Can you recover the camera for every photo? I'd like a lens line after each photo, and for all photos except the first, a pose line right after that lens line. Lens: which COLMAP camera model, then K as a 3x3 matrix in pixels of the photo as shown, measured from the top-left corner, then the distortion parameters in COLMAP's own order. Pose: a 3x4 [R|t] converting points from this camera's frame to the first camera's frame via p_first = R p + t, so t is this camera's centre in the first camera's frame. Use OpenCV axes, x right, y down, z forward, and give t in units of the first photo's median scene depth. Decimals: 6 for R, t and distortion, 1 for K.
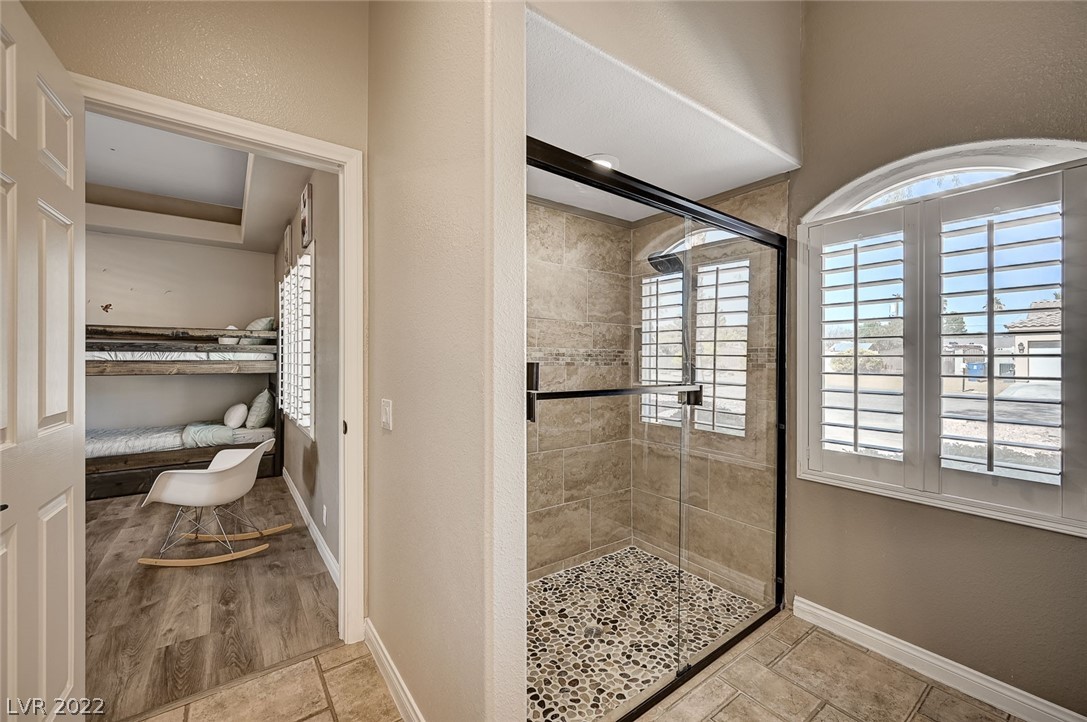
lens RADIAL K [[431.1, 0, 535.2], [0, 431.1, 359.2], [0, 0, 1]] dist [-0.001473, 0.000079]
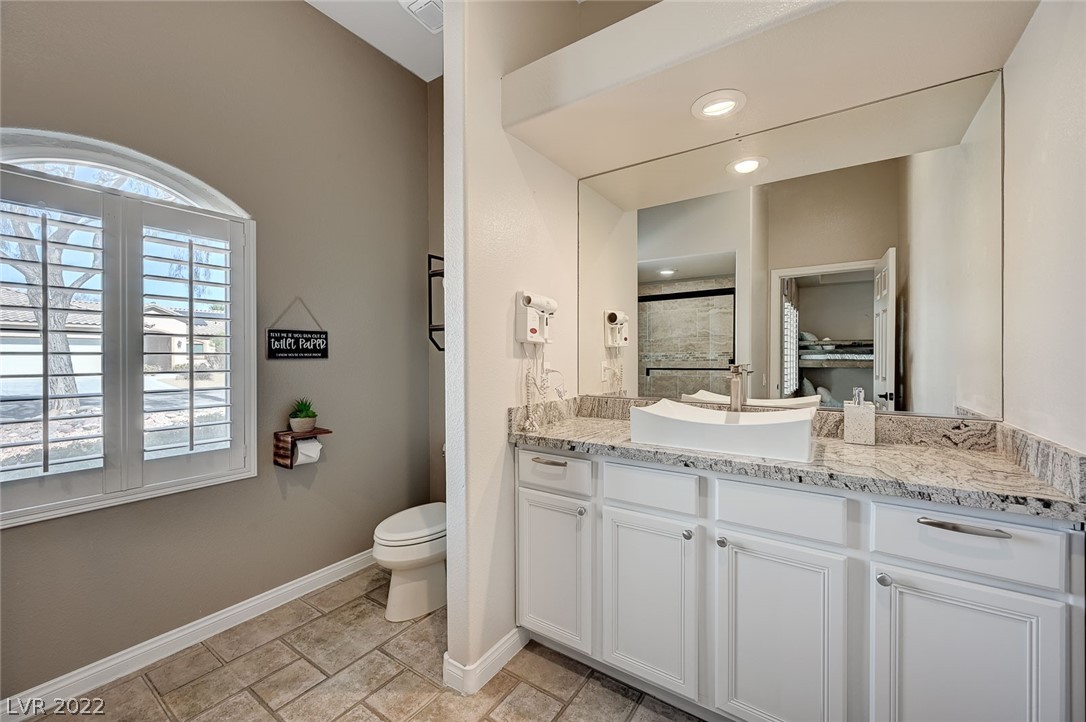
lens RADIAL K [[430.7, 0, 533.2], [0, 430.7, 358.6], [0, 0, 1]] dist [-0.001473, 0.000079]
pose [[-0.324268, -0.004403, 0.945955, -0.334173], [-0.000962, 0.999990, 0.004325, -0.000688], [-0.945965, 0.000493, -0.324269, 0.430706]]
